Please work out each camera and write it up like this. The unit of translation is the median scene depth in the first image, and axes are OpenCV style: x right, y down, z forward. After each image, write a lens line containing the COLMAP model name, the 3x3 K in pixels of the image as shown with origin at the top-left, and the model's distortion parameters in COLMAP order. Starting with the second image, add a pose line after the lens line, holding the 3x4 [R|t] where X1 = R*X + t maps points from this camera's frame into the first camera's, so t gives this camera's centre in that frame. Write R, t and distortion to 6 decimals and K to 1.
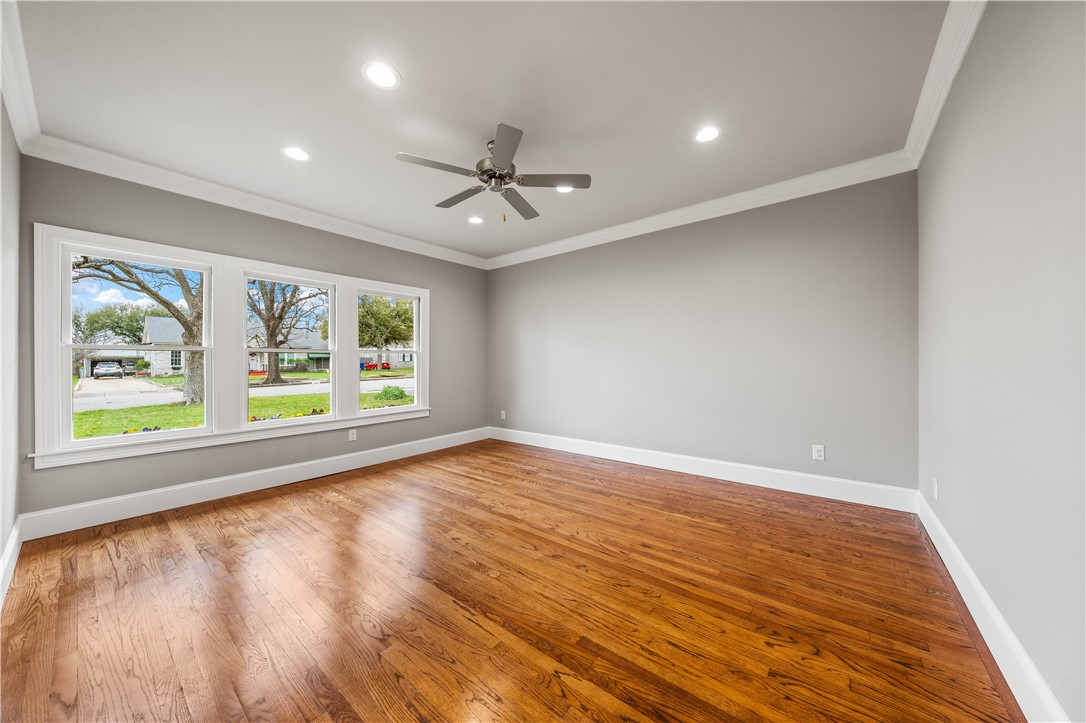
lens RADIAL K [[371.1, 0, 546.0], [0, 371.1, 365.4], [0, 0, 1]] dist [-0.004470, 0.000361]
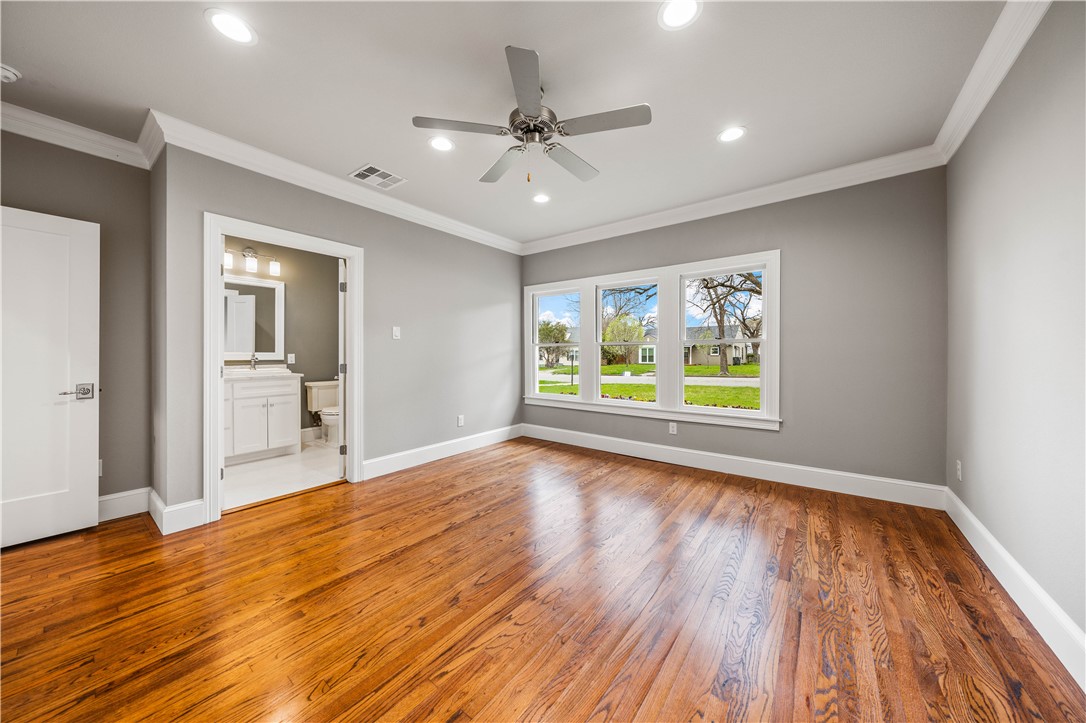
lens RADIAL K [[371.1, 0, 538.3], [0, 371.1, 357.0], [0, 0, 1]] dist [-0.004470, 0.000361]
pose [[0.011543, 0.016114, -0.999804, 0.527354], [-0.008822, 0.999833, 0.016012, -0.013192], [0.999894, 0.008635, 0.011683, 0.755151]]
